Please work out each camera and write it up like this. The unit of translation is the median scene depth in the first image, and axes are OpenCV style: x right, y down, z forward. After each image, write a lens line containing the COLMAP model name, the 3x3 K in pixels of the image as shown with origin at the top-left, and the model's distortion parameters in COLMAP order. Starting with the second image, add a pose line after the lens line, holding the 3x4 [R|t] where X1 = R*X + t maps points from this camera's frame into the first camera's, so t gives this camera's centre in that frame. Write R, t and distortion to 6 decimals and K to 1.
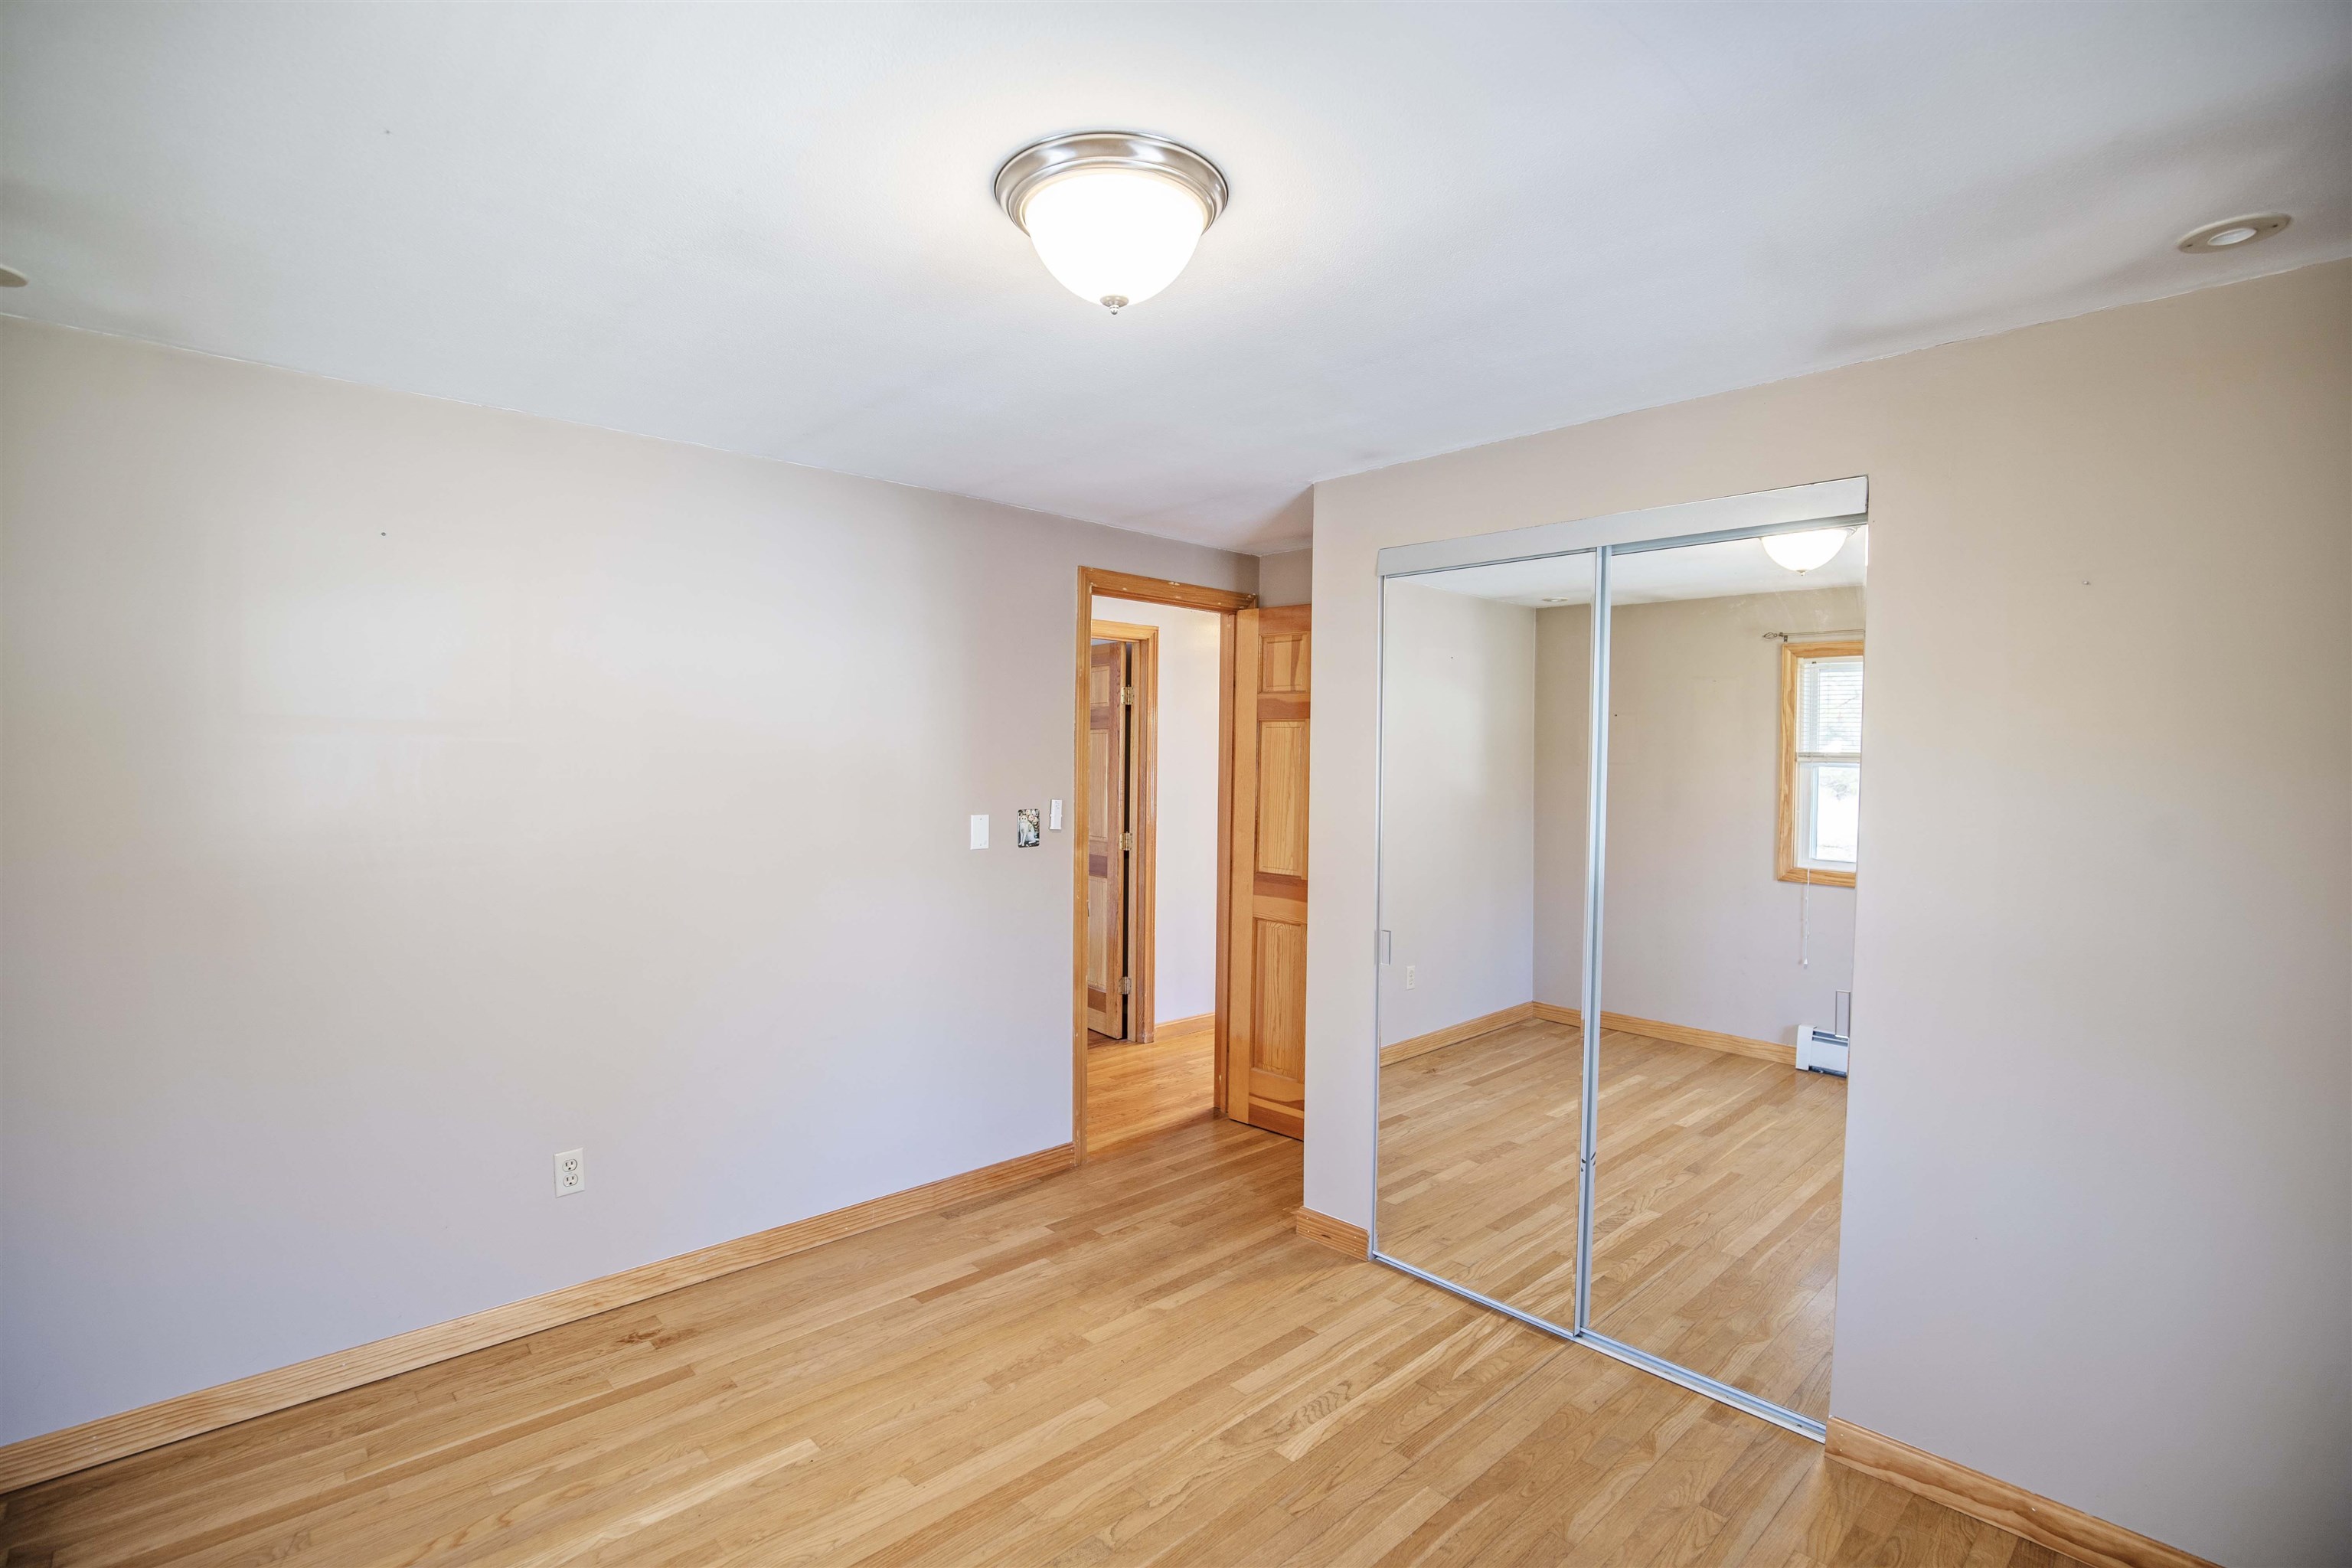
lens RADIAL K [[1092.7, 0, 1182.4], [0, 1092.7, 776.9], [0, 0, 1]] dist [-0.034520, 0.006003]
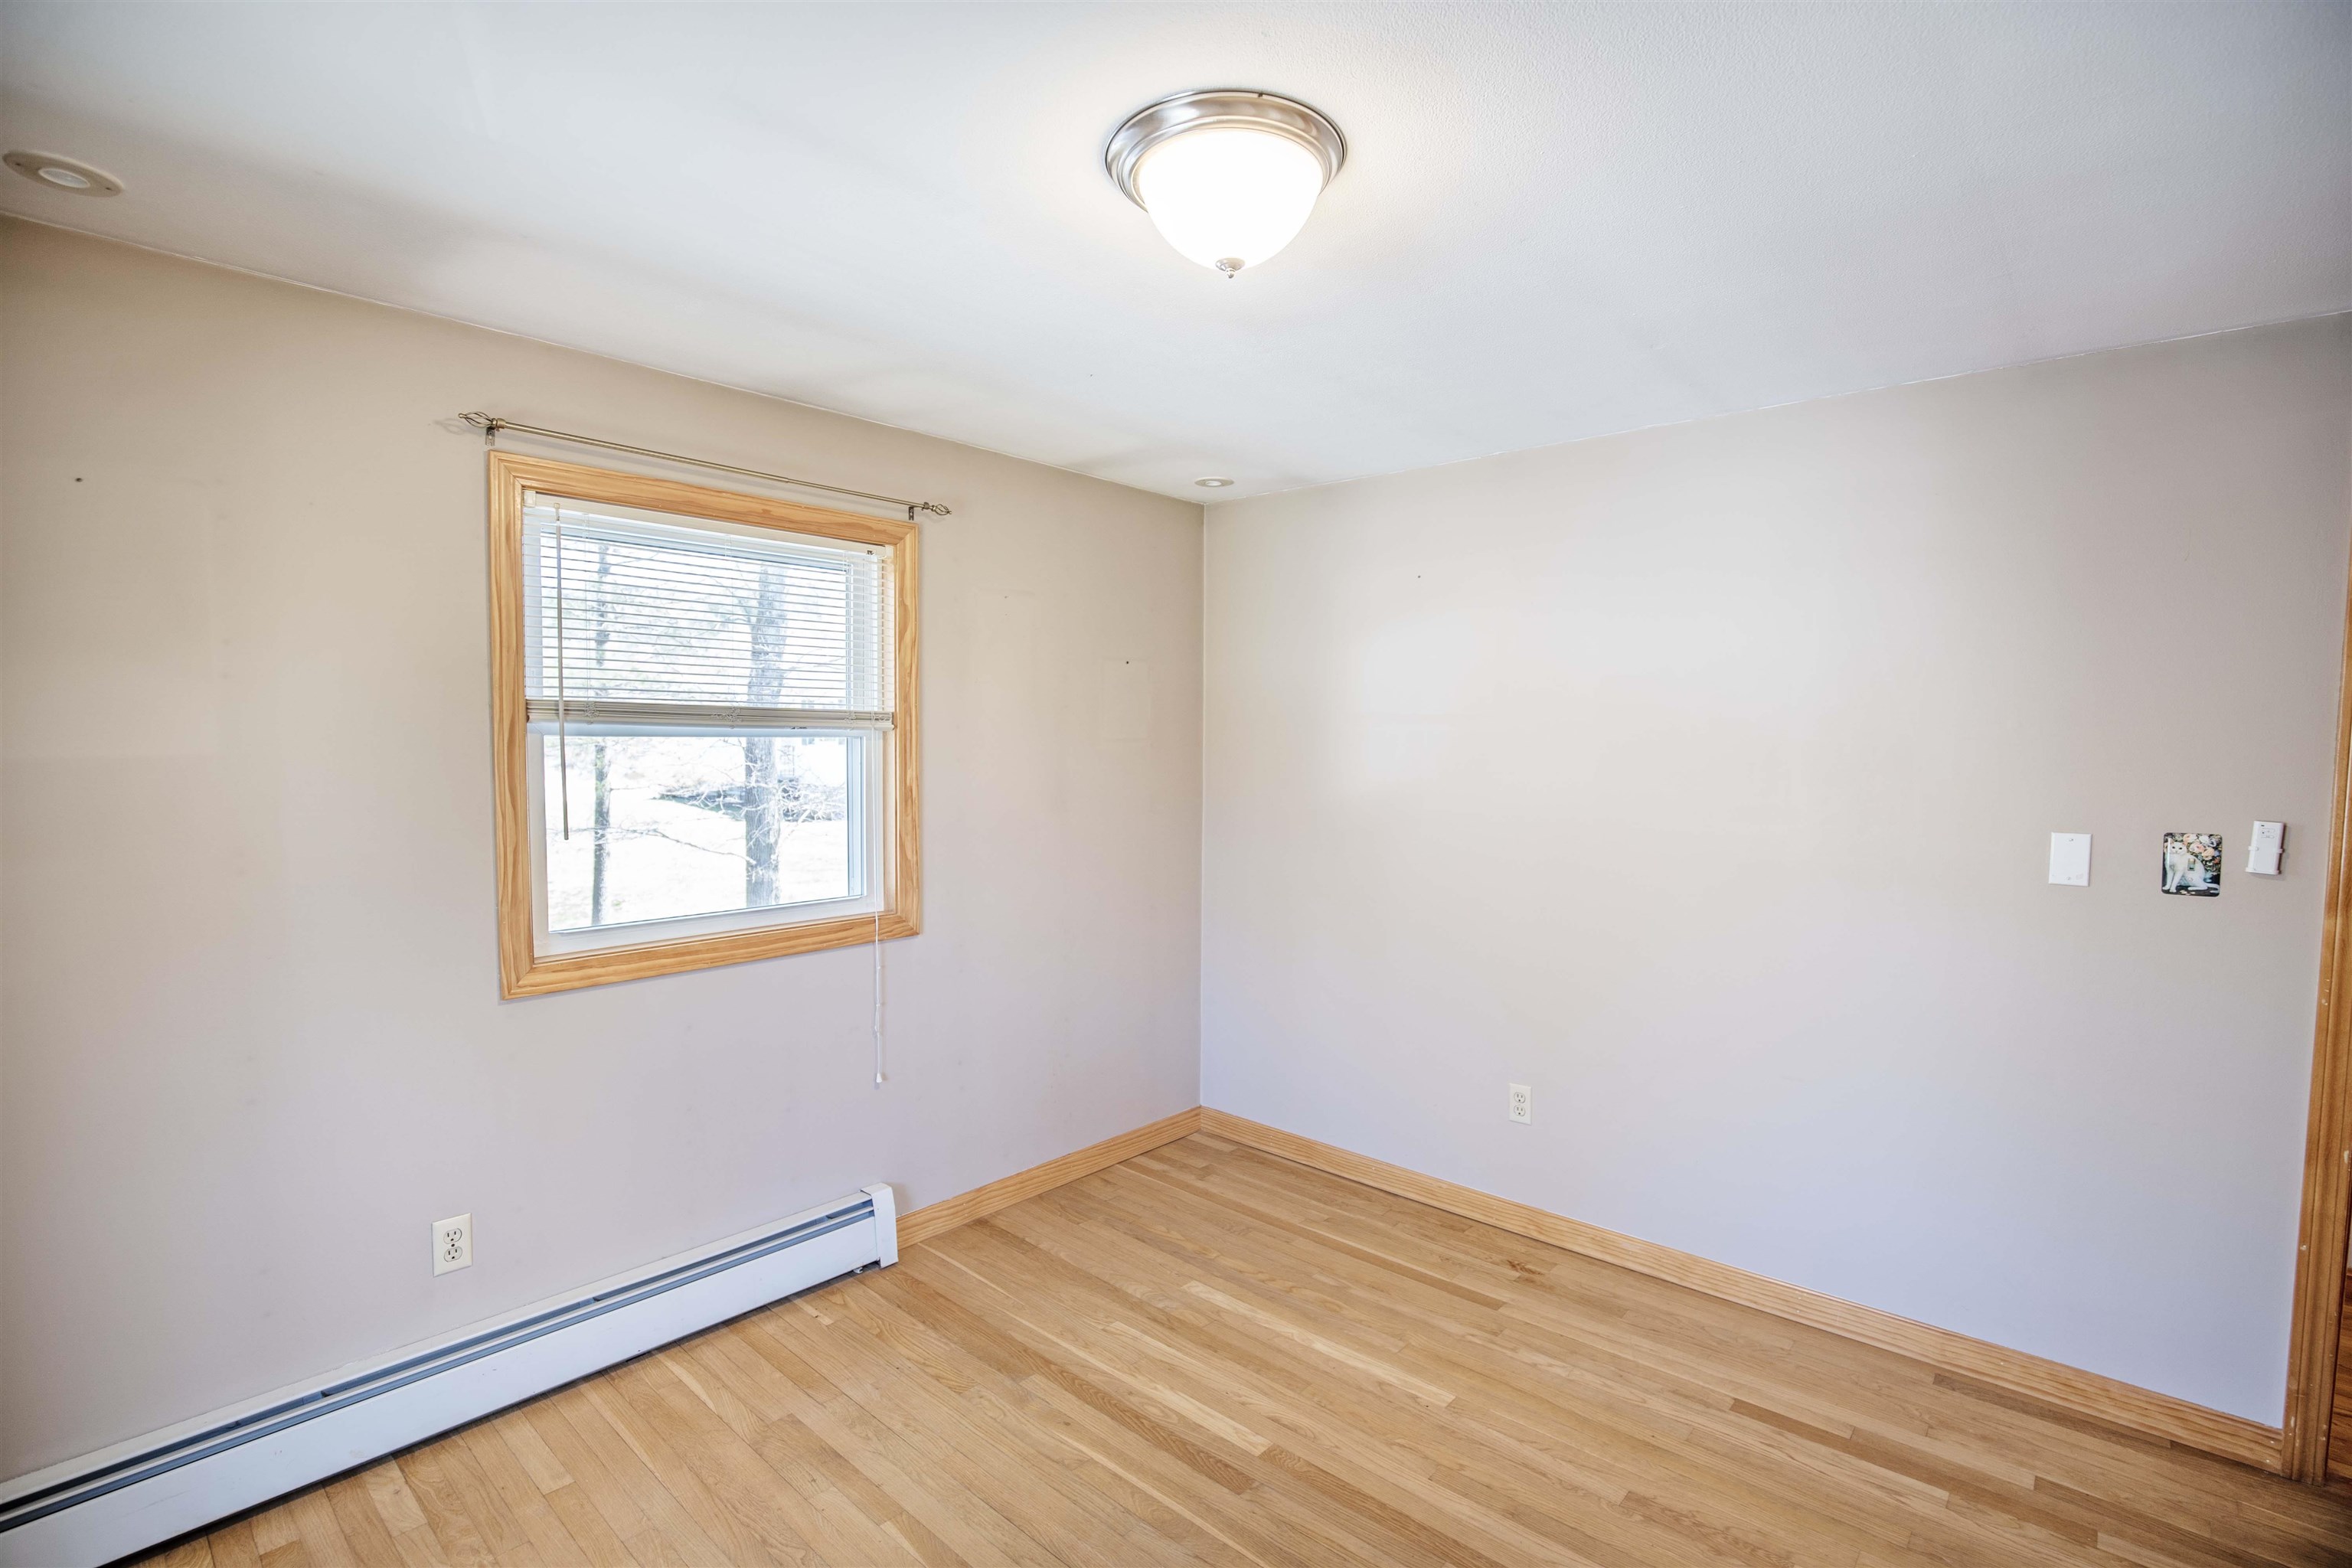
lens RADIAL K [[1092.7, 0, 1179.4], [0, 1092.7, 788.8], [0, 0, 1]] dist [-0.034520, 0.006003]
pose [[0.083306, 0.036677, -0.995849, 0.523755], [-0.032892, 0.998879, 0.034037, 0.004467], [0.995981, 0.029920, 0.084419, 0.514064]]
